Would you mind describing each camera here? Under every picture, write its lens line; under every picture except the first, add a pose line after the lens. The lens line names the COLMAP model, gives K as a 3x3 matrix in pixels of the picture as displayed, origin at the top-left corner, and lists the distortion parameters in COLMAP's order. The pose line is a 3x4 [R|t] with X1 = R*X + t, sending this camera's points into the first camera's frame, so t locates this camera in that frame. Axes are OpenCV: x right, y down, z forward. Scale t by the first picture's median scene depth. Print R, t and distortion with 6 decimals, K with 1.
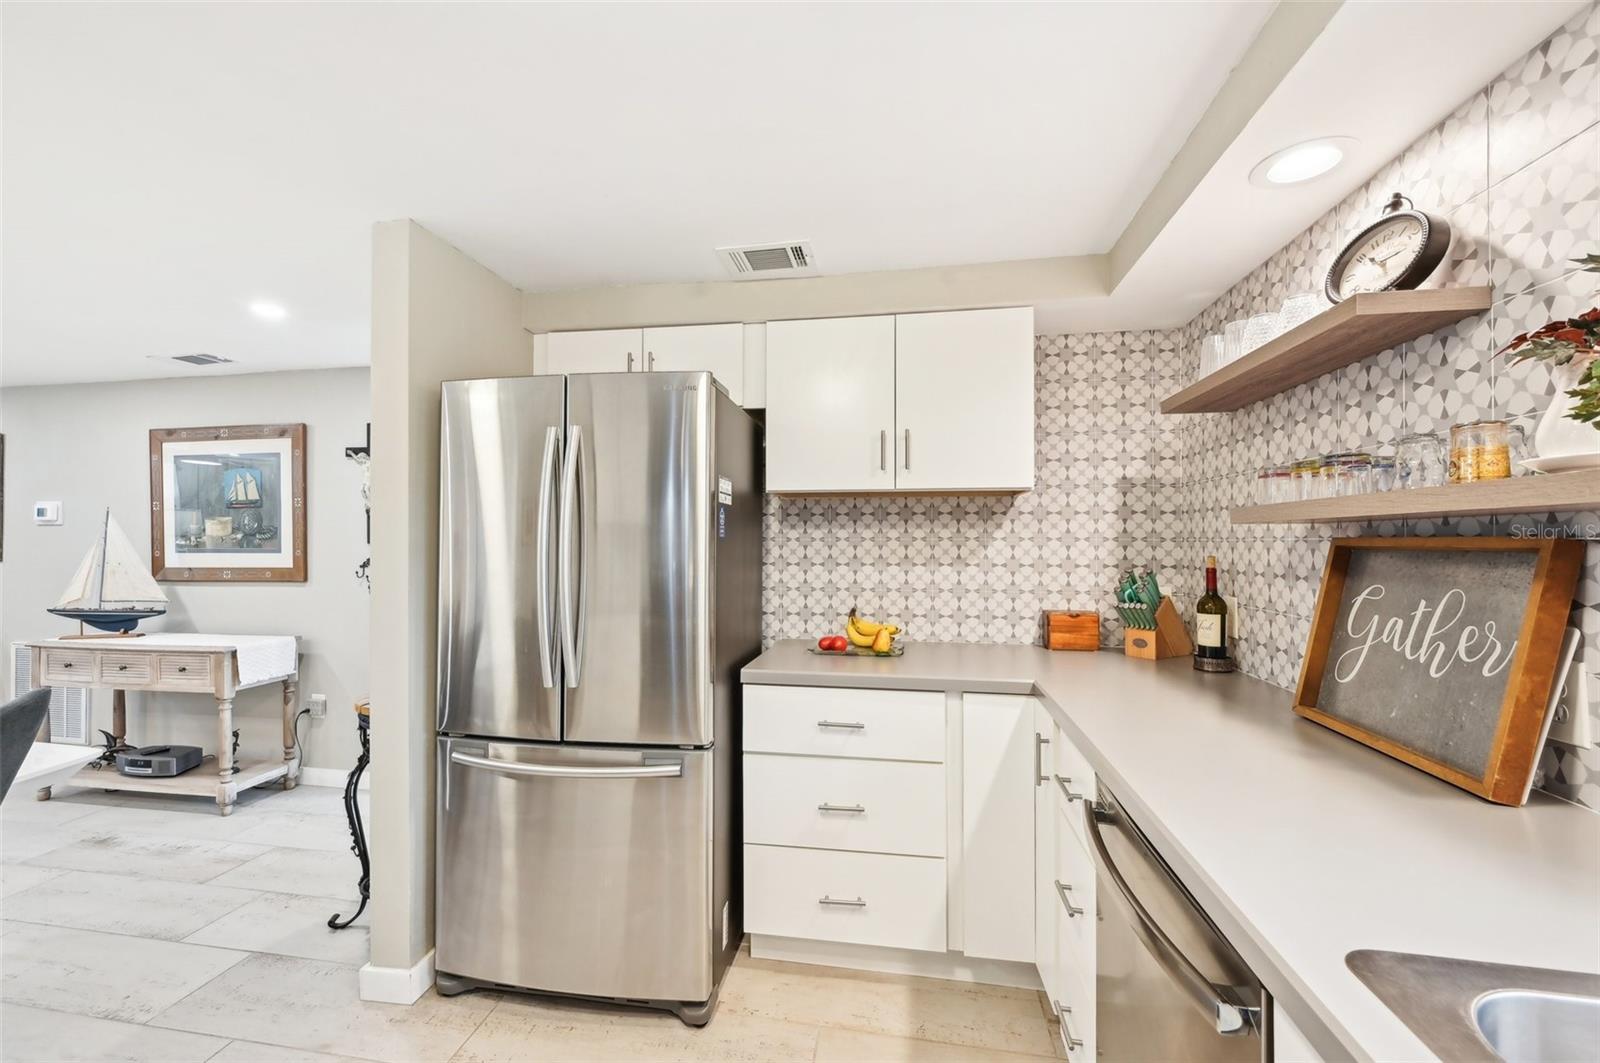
lens RADIAL K [[637.7, 0, 800.8], [0, 637.7, 534.9], [0, 0, 1]] dist [-0.000869, -0.000125]
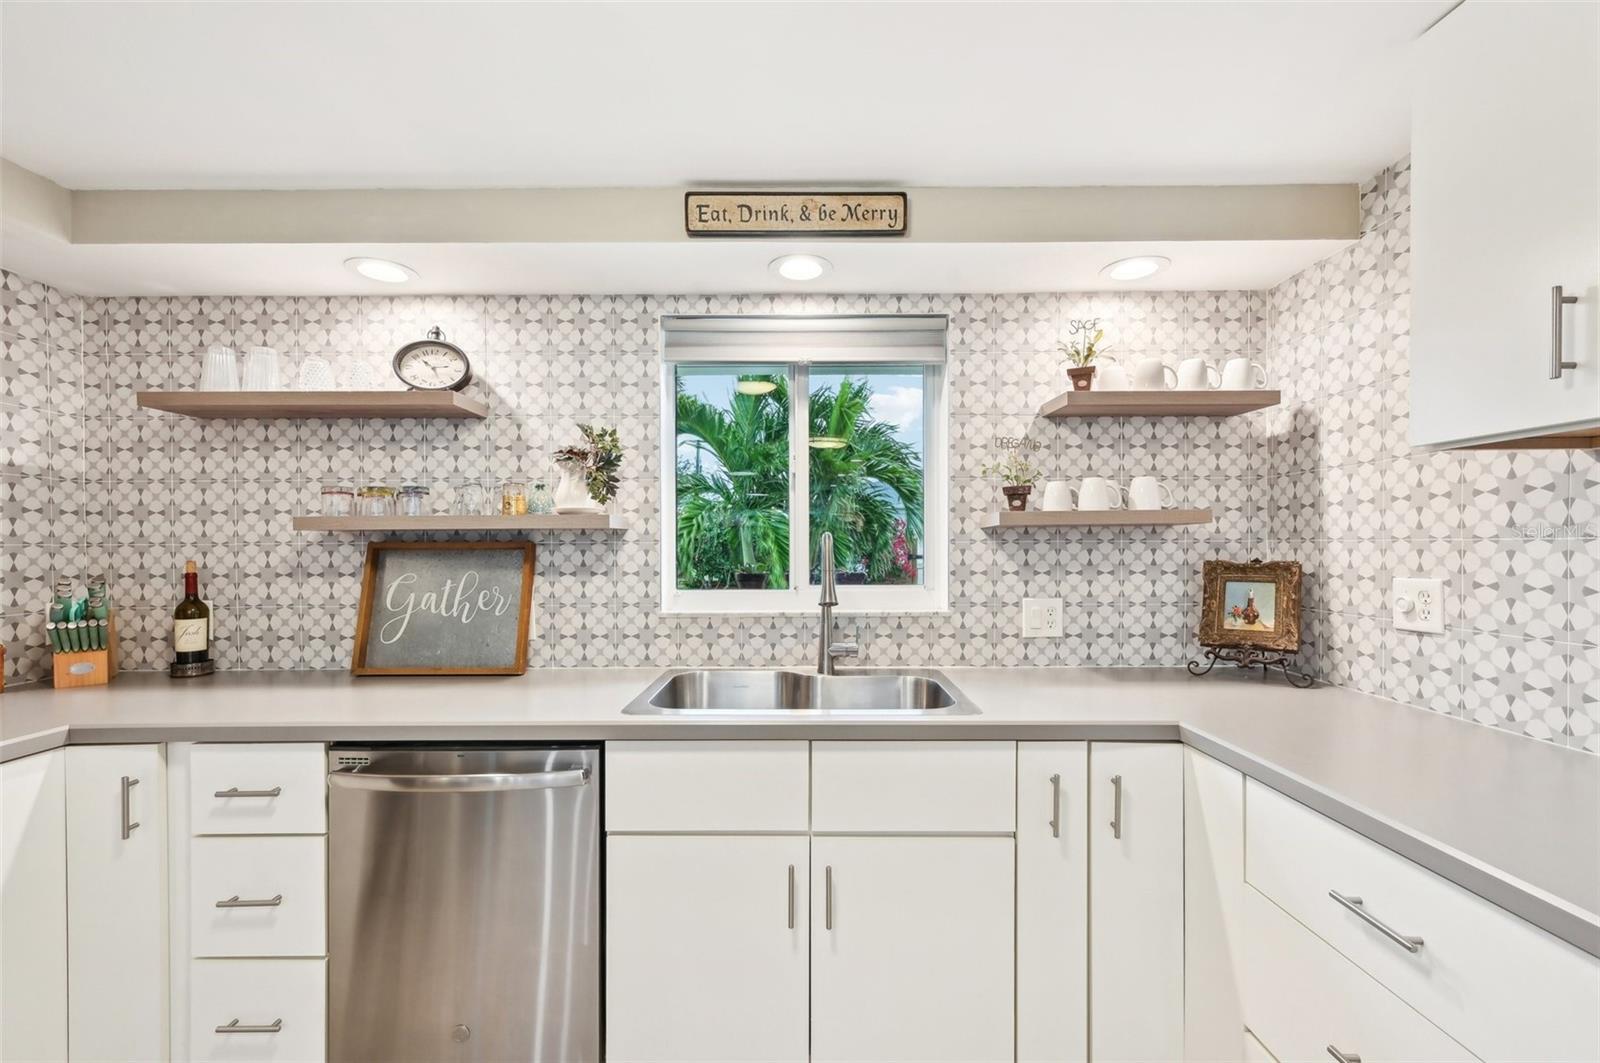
lens RADIAL K [[653.4, 0, 802.7], [0, 653.4, 548.9], [0, 0, 1]] dist [-0.000931, -0.000533]
pose [[-0.170154, -0.008260, 0.985383, -0.472352], [-0.004479, 0.999961, 0.007609, 0.002452], [-0.985407, -0.003119, -0.170185, 0.209644]]
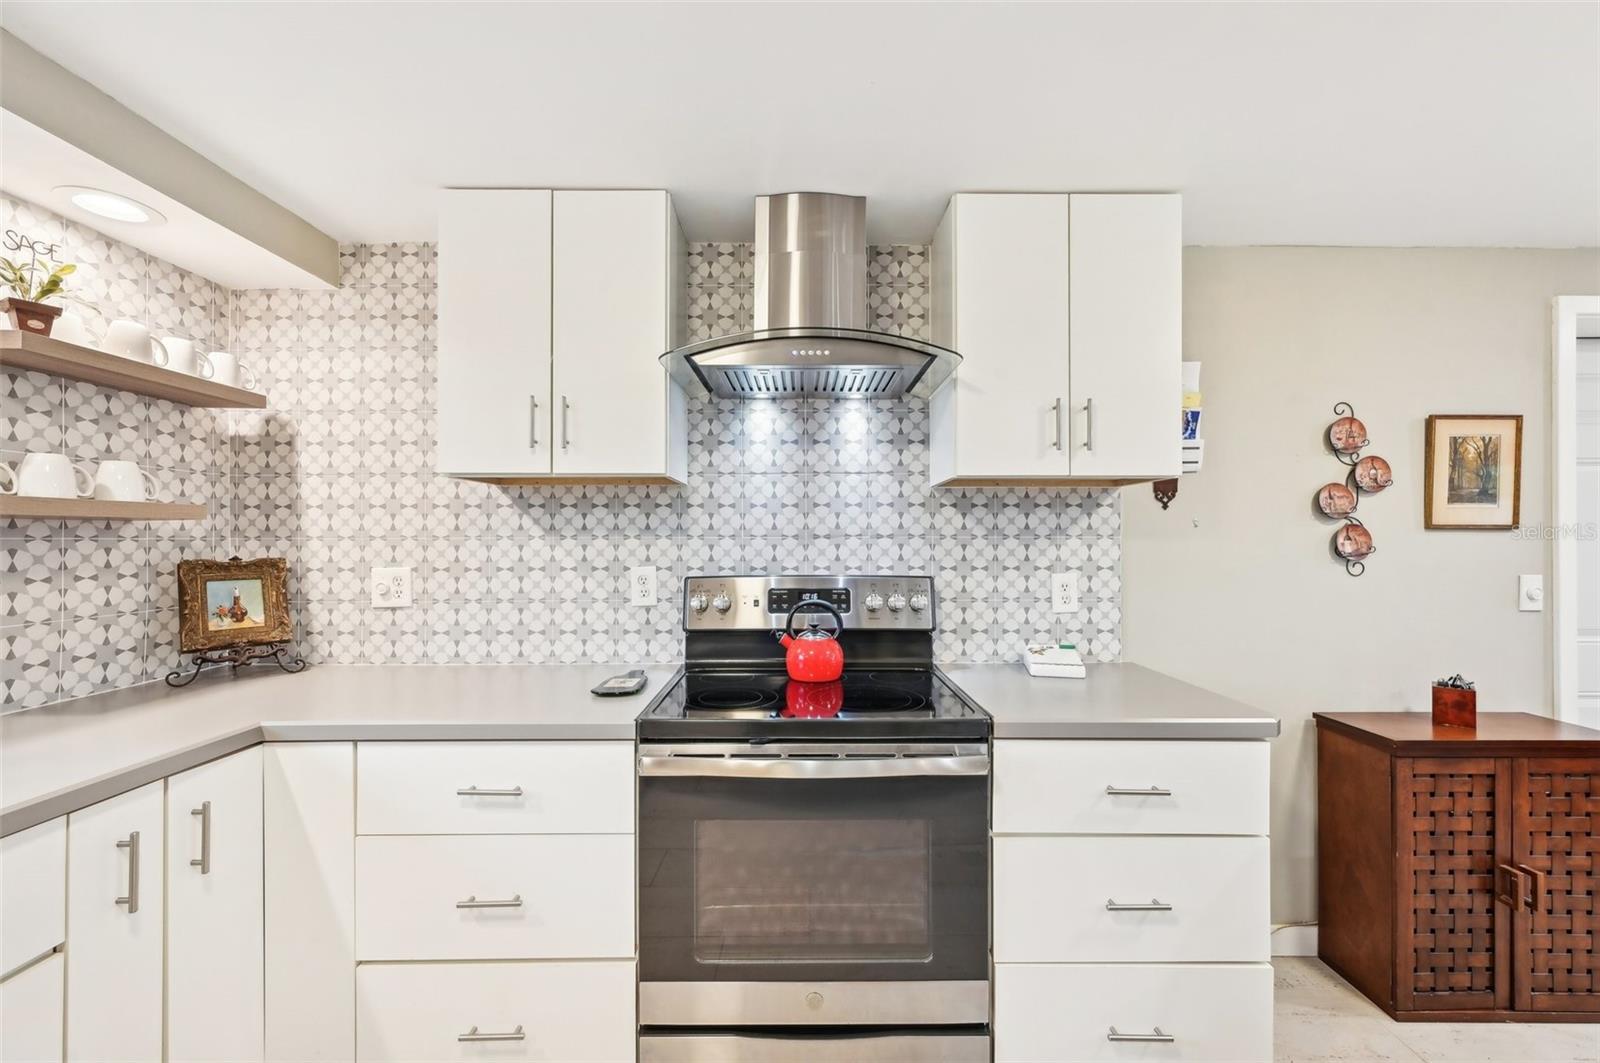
lens RADIAL K [[638.8, 0, 798.2], [0, 638.8, 534.0], [0, 0, 1]] dist [0.000365, 0.000049]
pose [[-0.984120, 0.000179, -0.177503, -0.300452], [0.003036, 0.999870, -0.015824, 0.005170], [0.177478, -0.016112, -0.983993, 0.443296]]
